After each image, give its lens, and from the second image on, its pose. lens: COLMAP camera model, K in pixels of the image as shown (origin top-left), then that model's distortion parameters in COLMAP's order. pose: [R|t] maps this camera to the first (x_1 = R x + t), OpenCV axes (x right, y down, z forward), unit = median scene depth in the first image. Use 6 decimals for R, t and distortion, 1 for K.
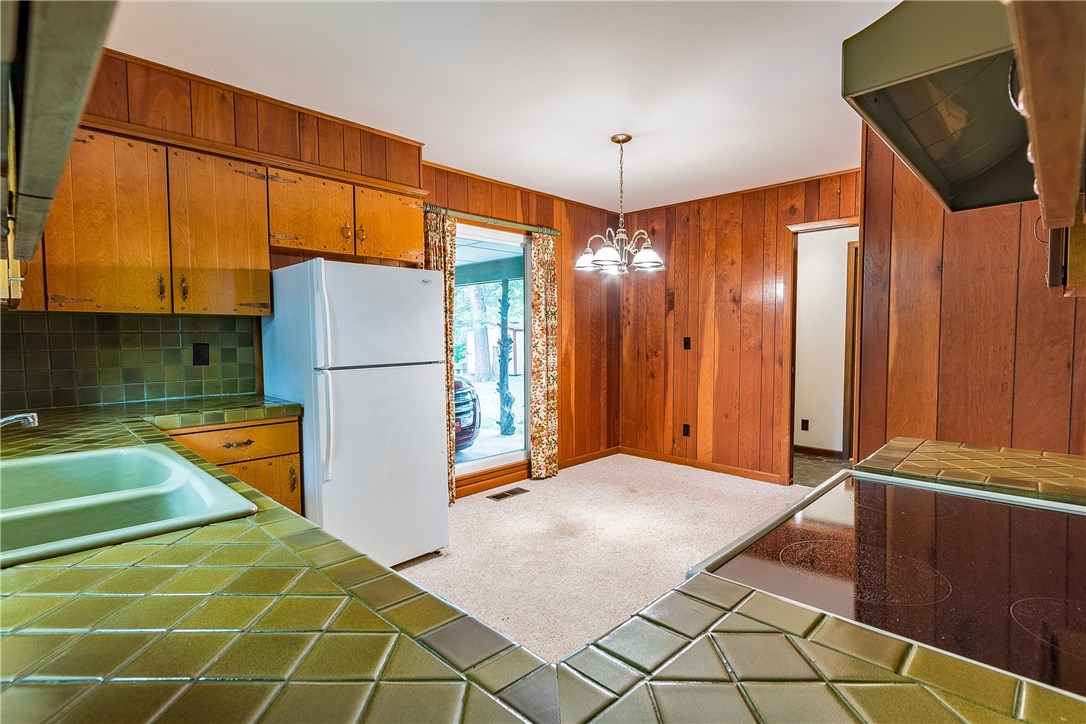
lens RADIAL K [[505.4, 0, 536.8], [0, 505.4, 364.5], [0, 0, 1]] dist [-0.000096, -0.000299]
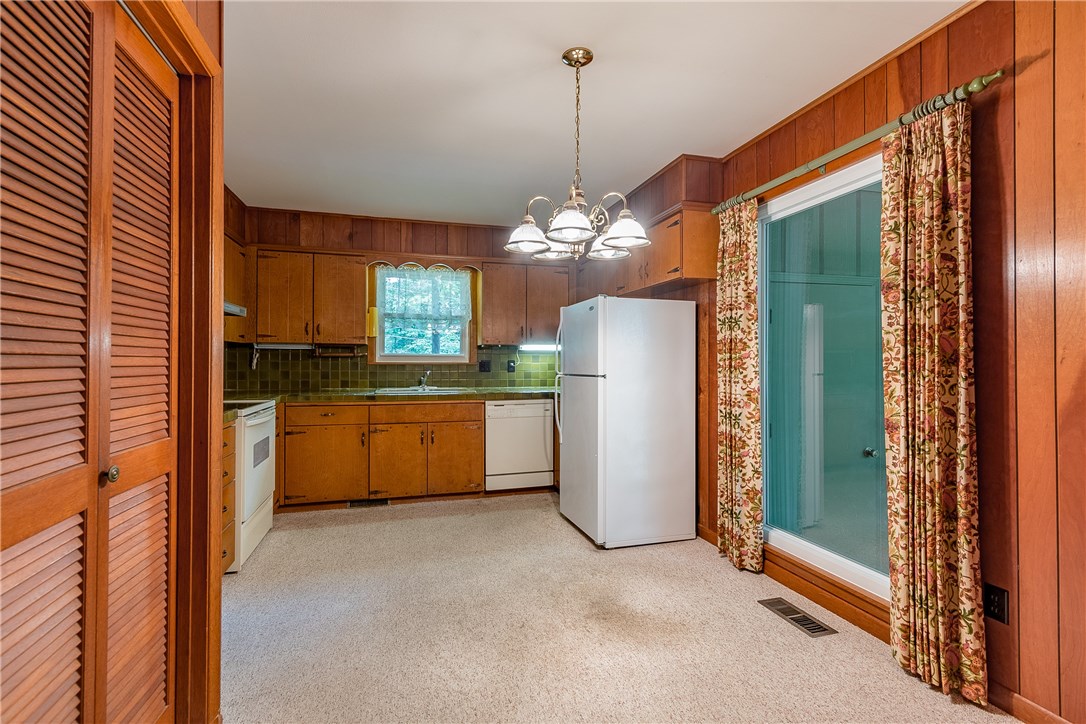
lens RADIAL K [[493.2, 0, 537.4], [0, 493.2, 360.3], [0, 0, 1]] dist [0.006858, -0.000998]
pose [[-0.479280, 0.008439, -0.877622, 0.862320], [-0.039895, 0.998711, 0.031390, -0.072753], [0.876755, 0.050057, -0.478325, 1.433401]]
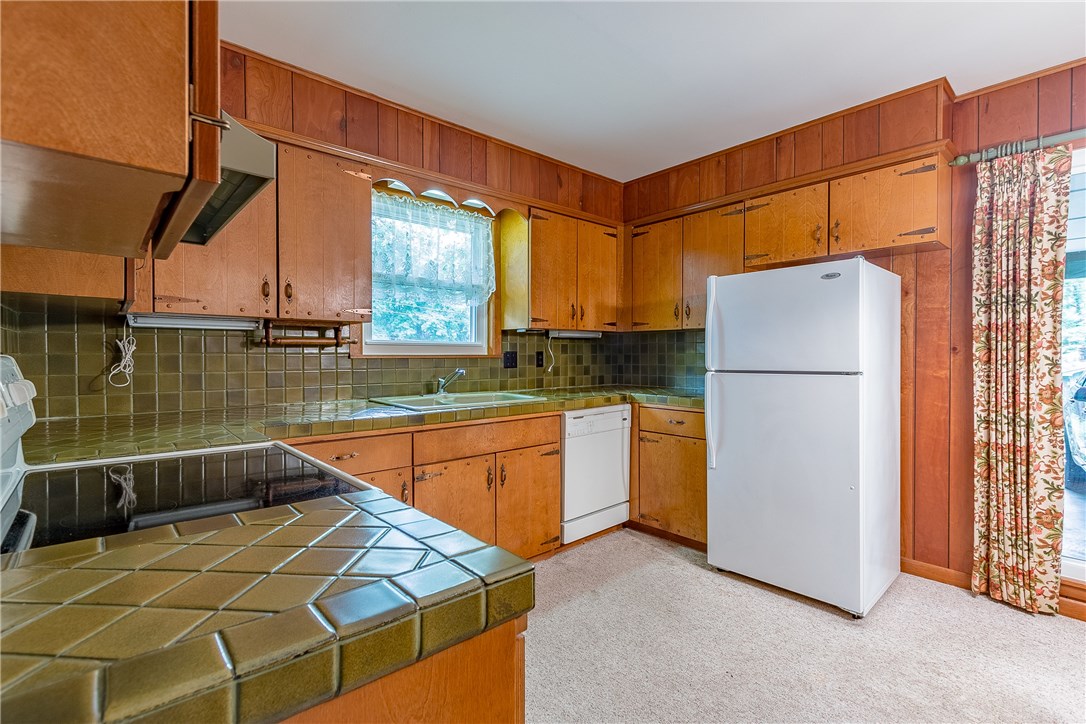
lens RADIAL K [[493.2, 0, 537.4], [0, 493.2, 360.3], [0, 0, 1]] dist [0.006858, -0.000998]
pose [[-0.054279, 0.025869, -0.998191, 0.617268], [-0.047932, 0.998444, 0.028482, -0.025678], [0.997375, 0.049391, -0.052955, 0.552241]]
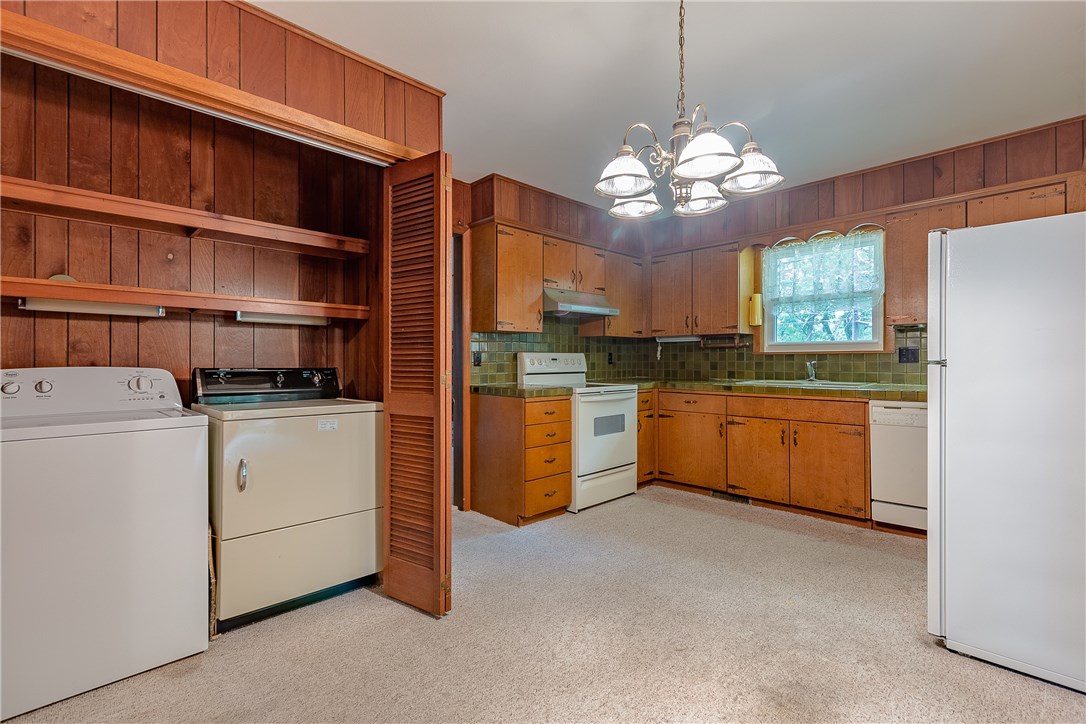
lens RADIAL K [[493.2, 0, 537.4], [0, 493.2, 360.3], [0, 0, 1]] dist [0.006858, -0.000998]
pose [[-0.999831, 0.016433, 0.008194, 0.354524], [0.016803, 0.998735, 0.047382, -0.052436], [-0.007405, 0.047512, -0.998843, 1.720278]]
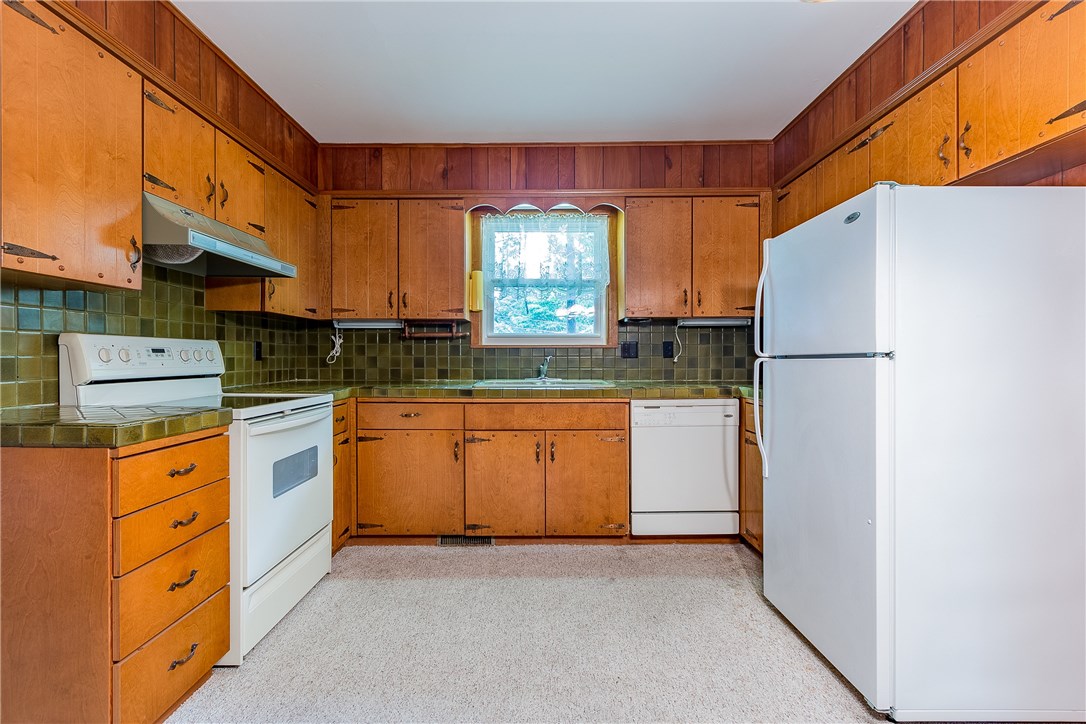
lens RADIAL K [[493.2, 0, 537.4], [0, 493.2, 360.3], [0, 0, 1]] dist [0.006858, -0.000998]
pose [[-0.705351, 0.017931, -0.708631, 0.443820], [-0.024491, 0.998467, 0.049643, -0.018845], [0.708435, 0.052371, -0.703831, 1.135553]]
